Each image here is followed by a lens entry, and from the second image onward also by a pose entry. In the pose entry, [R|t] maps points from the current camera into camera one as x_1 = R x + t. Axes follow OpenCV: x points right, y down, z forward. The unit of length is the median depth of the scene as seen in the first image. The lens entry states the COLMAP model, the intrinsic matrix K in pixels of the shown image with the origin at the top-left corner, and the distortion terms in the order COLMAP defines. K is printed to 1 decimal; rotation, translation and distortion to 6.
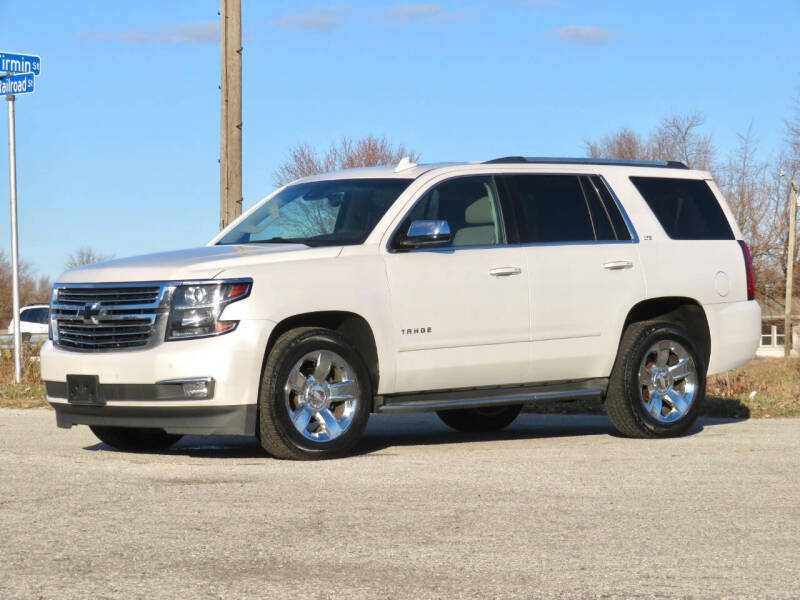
lens RADIAL K [[2869.9, 0, 401.8], [0, 2869.9, 299.6], [0, 0, 1]] dist [0.129282, 0.000000]
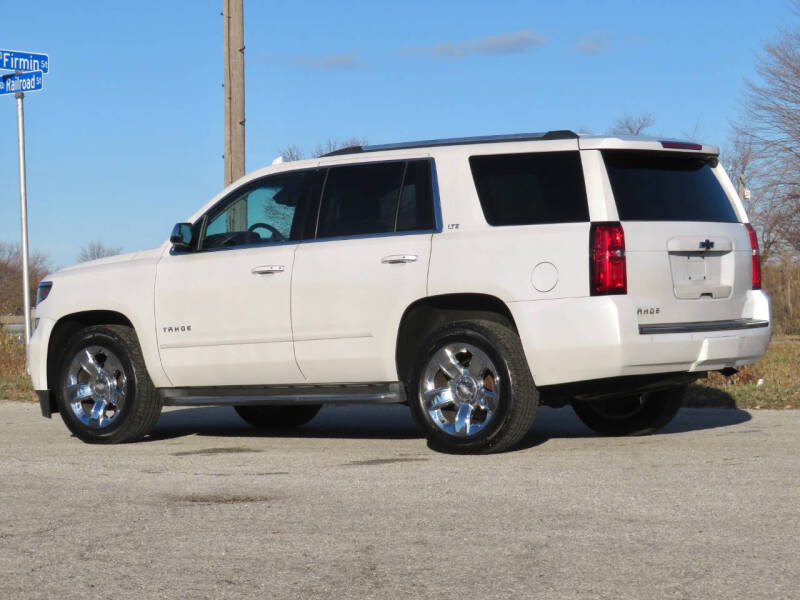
lens RADIAL K [[2581.3, 0, 424.4], [0, 2581.3, 310.2], [0, 0, 1]] dist [0.078222, 0.000000]
pose [[0.999825, -0.008647, 0.016608, -0.012089], [0.008487, 0.999917, 0.009646, -0.002282], [-0.016690, -0.009503, 0.999816, 0.116840]]
